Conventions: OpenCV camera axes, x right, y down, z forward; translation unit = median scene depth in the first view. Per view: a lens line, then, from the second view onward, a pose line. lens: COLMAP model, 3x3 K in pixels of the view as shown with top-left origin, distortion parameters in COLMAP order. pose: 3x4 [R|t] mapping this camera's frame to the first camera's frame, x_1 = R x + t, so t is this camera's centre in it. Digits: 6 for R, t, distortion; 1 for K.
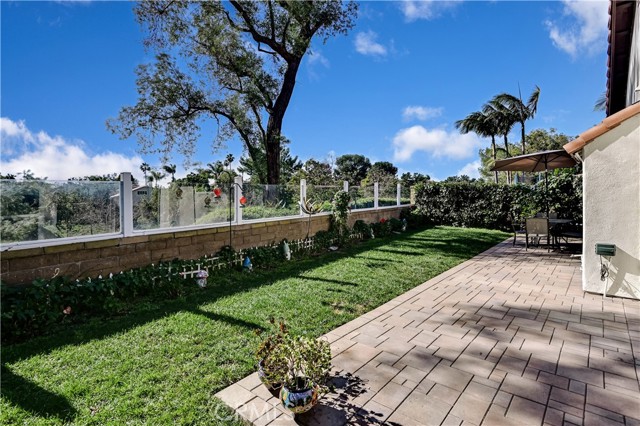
lens RADIAL K [[321.1, 0, 320.0], [0, 321.1, 213.0], [0, 0, 1]] dist [-0.001557, -0.000193]
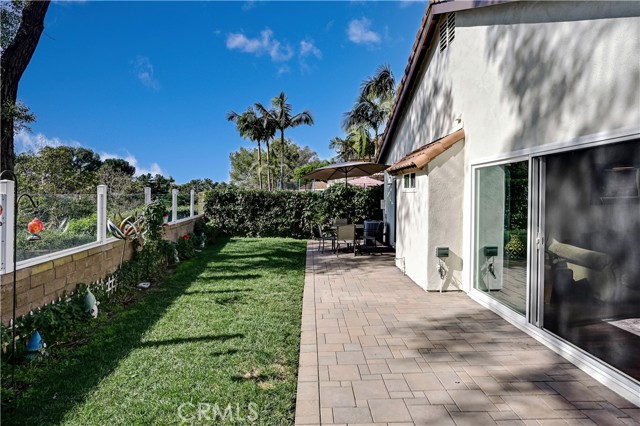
lens RADIAL K [[362.2, 0, 320.0], [0, 362.2, 213.0], [0, 0, 1]] dist [0.000528, 0.000501]
pose [[0.764875, -0.030347, 0.643464, -0.107525], [0.044503, 0.998992, -0.005787, -0.014580], [-0.642640, 0.033062, 0.765455, 0.105290]]
